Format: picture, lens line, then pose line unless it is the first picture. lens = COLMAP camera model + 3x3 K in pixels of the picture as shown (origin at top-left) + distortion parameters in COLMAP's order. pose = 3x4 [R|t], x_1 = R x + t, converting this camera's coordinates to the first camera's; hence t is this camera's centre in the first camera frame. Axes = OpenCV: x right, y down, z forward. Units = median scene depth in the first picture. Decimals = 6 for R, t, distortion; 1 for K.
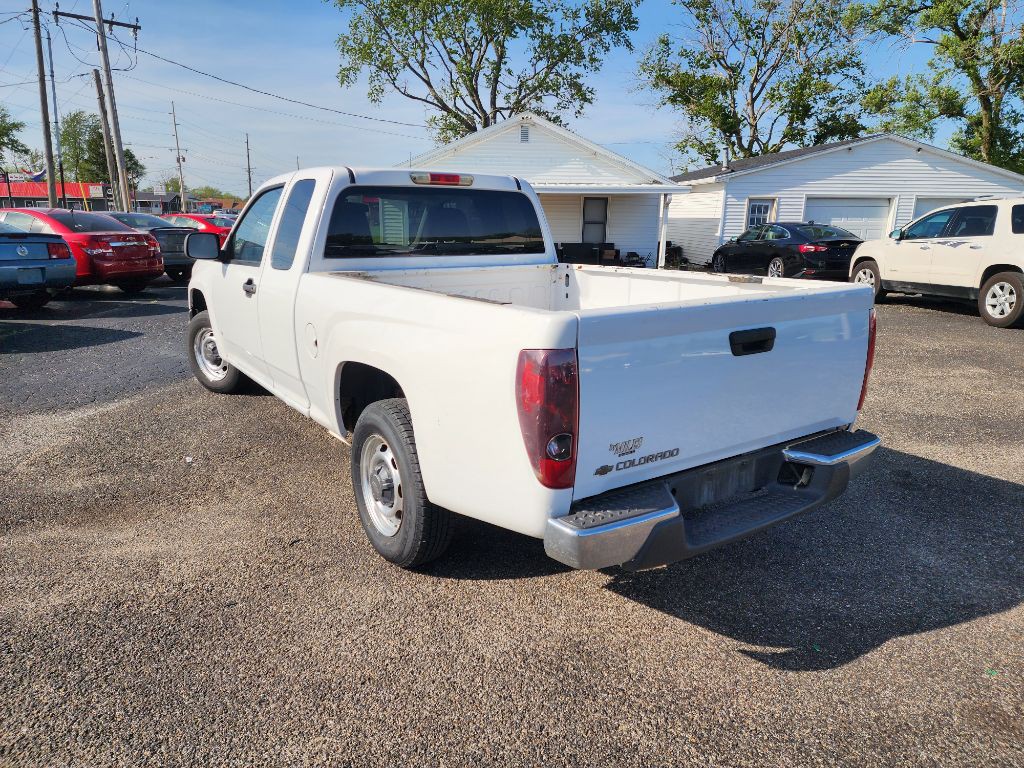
lens RADIAL K [[680.6, 0, 508.5], [0, 680.6, 385.0], [0, 0, 1]] dist [0.072654, -0.061216]
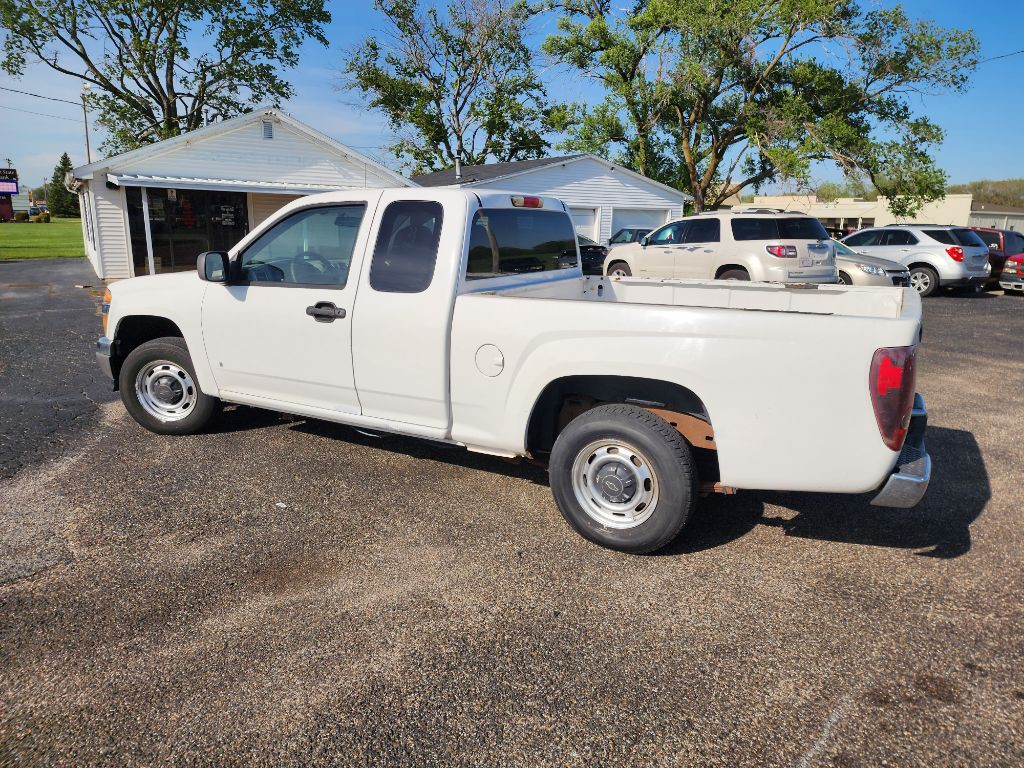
lens RADIAL K [[680.6, 0, 522.3], [0, 680.6, 384.8], [0, 0, 1]] dist [0.072654, -0.061216]
pose [[0.892036, -0.097812, 0.441253, -0.115105], [0.097788, 0.994945, 0.022859, -0.007889], [-0.441258, 0.022758, 0.897092, 0.010033]]
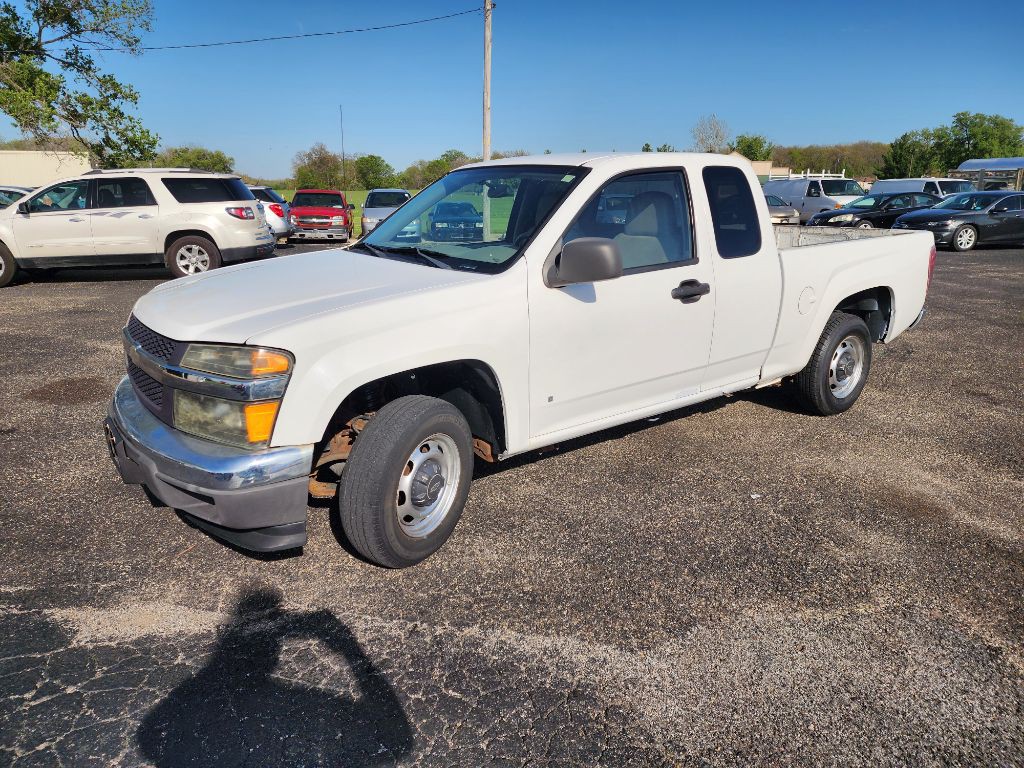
lens RADIAL K [[680.6, 0, 506.2], [0, 680.6, 375.8], [0, 0, 1]] dist [0.072654, -0.061216]
pose [[-0.046478, -0.271485, 0.961320, -0.248933], [0.235324, 0.932299, 0.274667, -0.068044], [-0.970805, 0.238987, 0.020555, 0.253571]]
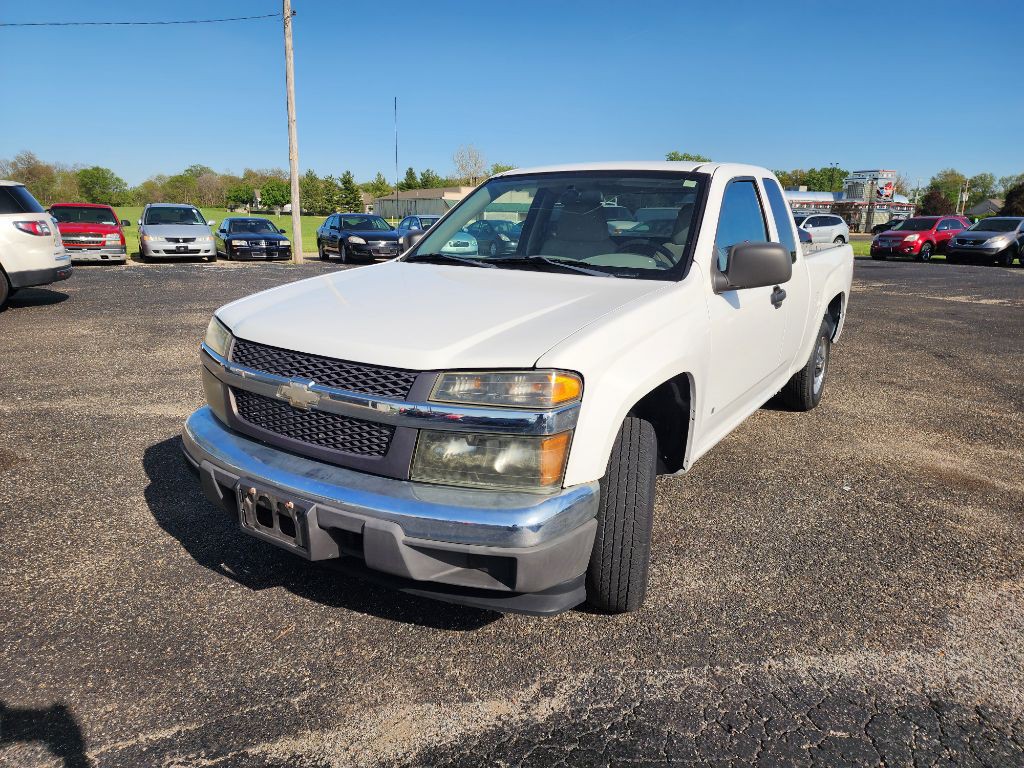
lens RADIAL K [[680.6, 0, 503.5], [0, 680.6, 384.6], [0, 0, 1]] dist [0.072654, -0.061216]
pose [[-0.374564, -0.238033, 0.896126, -0.217955], [0.201558, 0.922470, 0.329278, -0.081837], [-0.905028, 0.303958, -0.297547, 0.331781]]
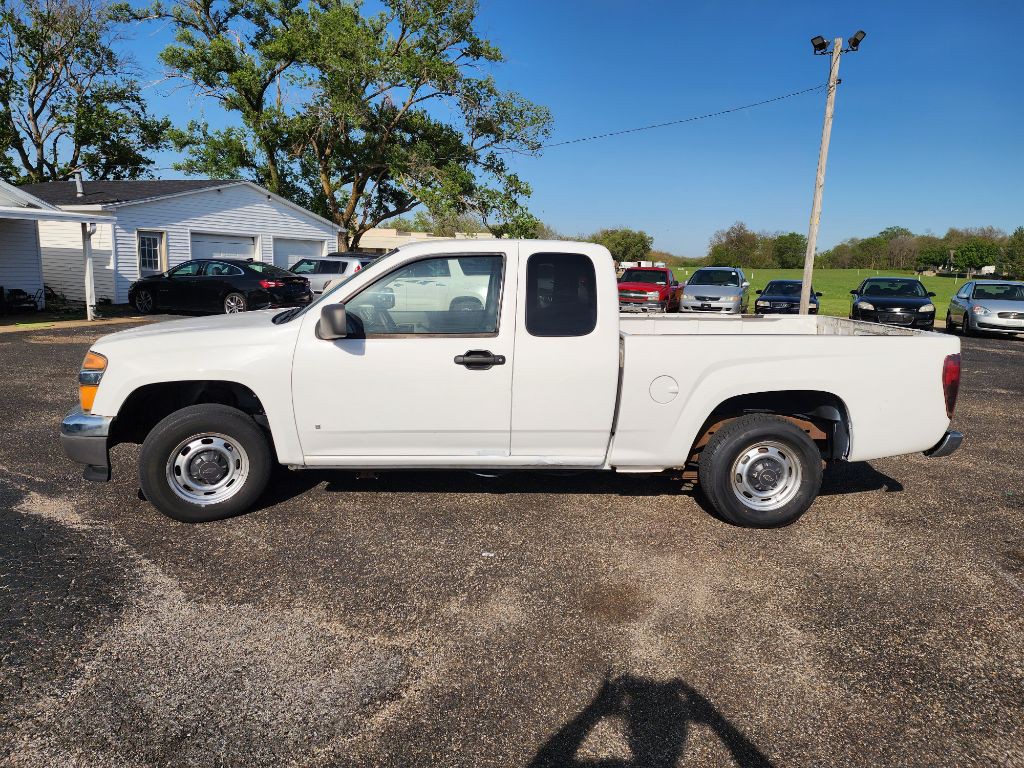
lens RADIAL K [[680.6, 0, 504.1], [0, 680.6, 388.0], [0, 0, 1]] dist [0.072654, -0.061216]
pose [[0.513727, -0.152100, 0.844363, -0.239419], [0.179298, 0.981462, 0.067708, -0.033254], [-0.839009, 0.116609, 0.531475, 0.098041]]
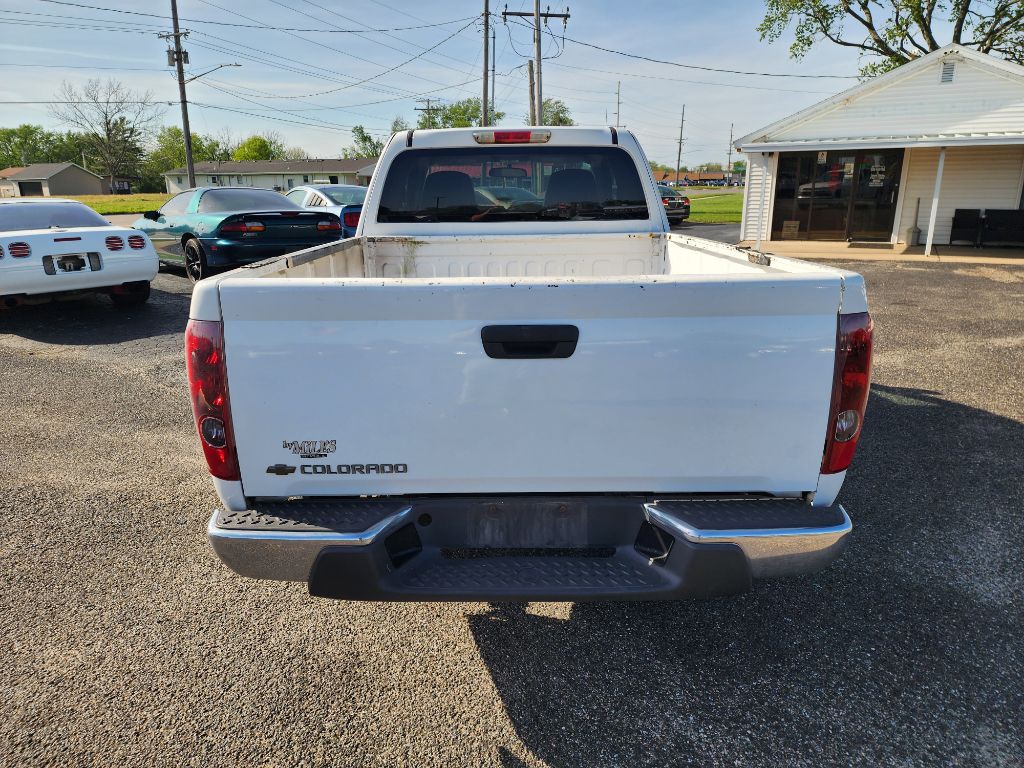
lens RADIAL K [[680.6, 0, 501.6], [0, 680.6, 376.7], [0, 0, 1]] dist [0.072654, -0.061216]
pose [[0.826194, 0.133320, -0.547385, 0.083443], [-0.116487, 0.991027, 0.065552, -0.007964], [0.551212, 0.009604, 0.834310, 0.044229]]
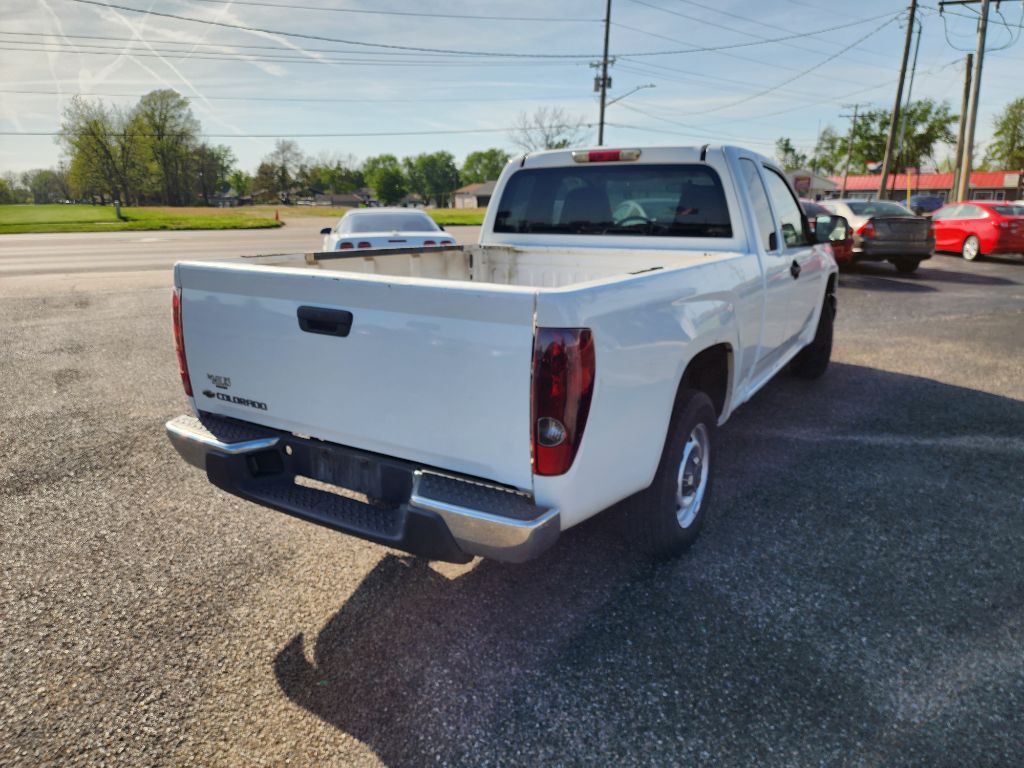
lens RADIAL K [[680.6, 0, 515.2], [0, 680.6, 385.4], [0, 0, 1]] dist [0.072654, -0.061216]
pose [[0.412585, 0.228672, -0.881750, 0.149228], [-0.217179, 0.964758, 0.148578, -0.019903], [0.884651, 0.130196, 0.447707, 0.094587]]
